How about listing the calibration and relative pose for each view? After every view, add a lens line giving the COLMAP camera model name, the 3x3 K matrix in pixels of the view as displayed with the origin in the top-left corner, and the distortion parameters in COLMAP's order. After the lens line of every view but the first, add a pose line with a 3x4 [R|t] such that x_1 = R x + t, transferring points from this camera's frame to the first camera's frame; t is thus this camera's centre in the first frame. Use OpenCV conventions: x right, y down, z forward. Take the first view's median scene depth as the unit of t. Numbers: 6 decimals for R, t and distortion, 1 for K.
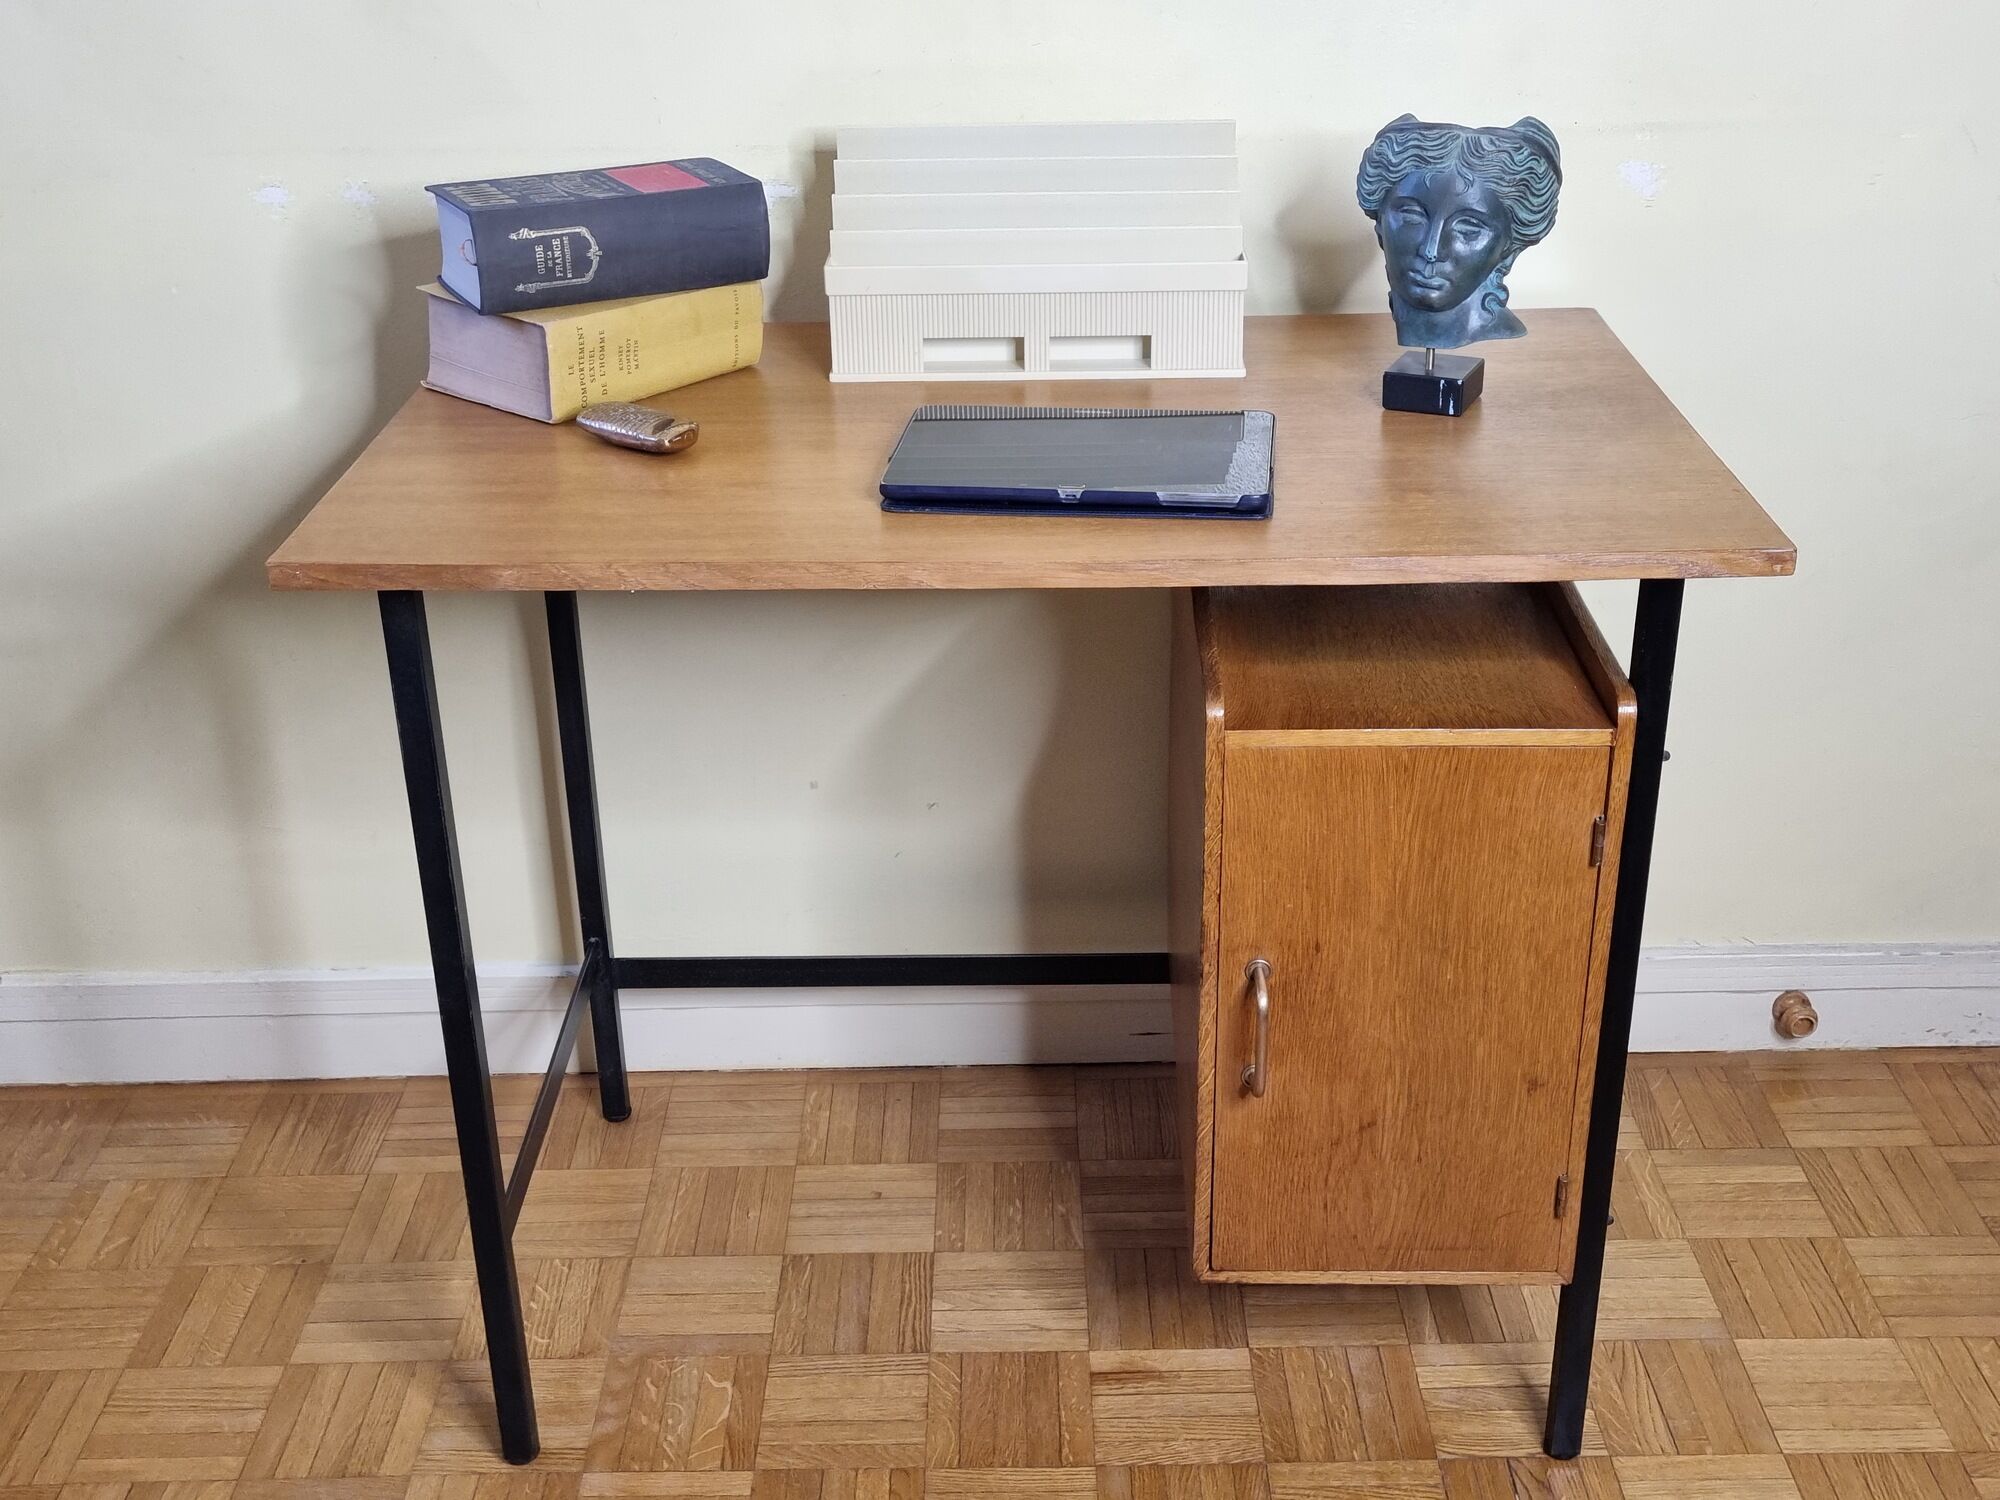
lens RADIAL K [[2365.1, 0, 996.2], [0, 2365.1, 705.6], [0, 0, 1]] dist [0.031944, 0.000000]
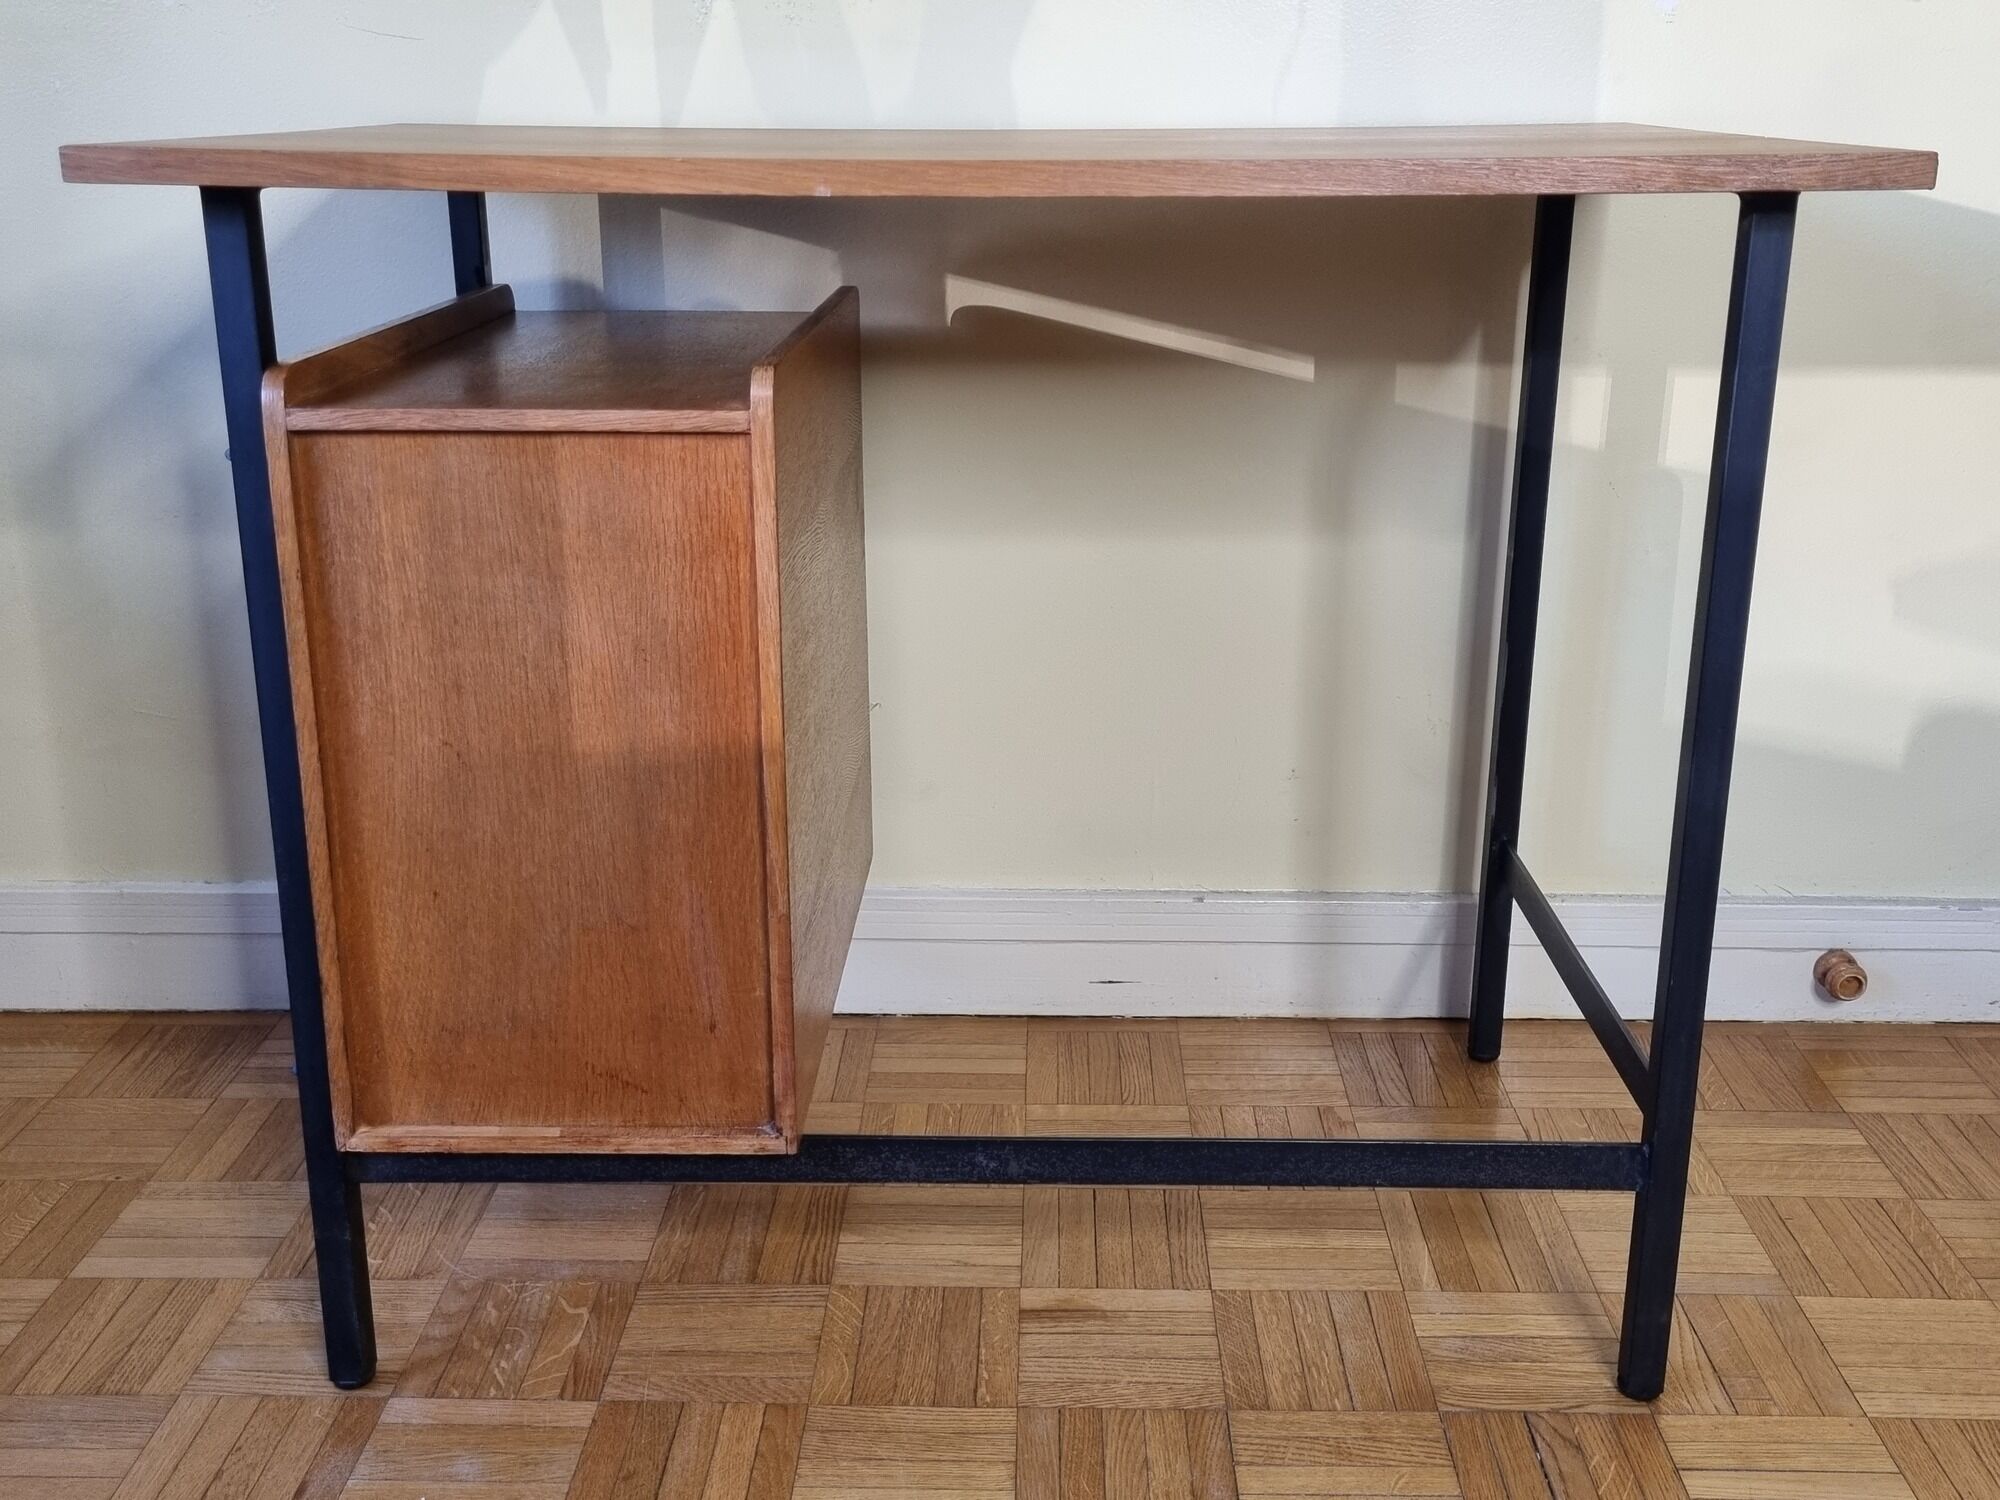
lens RADIAL K [[2112.1, 0, 1005.2], [0, 2112.1, 672.9], [0, 0, 1]] dist [0.032829, 0.000000]
pose [[0.999550, 0.025344, -0.016027, 0.040469], [-0.027381, 0.989311, -0.143229, 0.165222], [0.012226, 0.143603, 0.989560, 0.229282]]
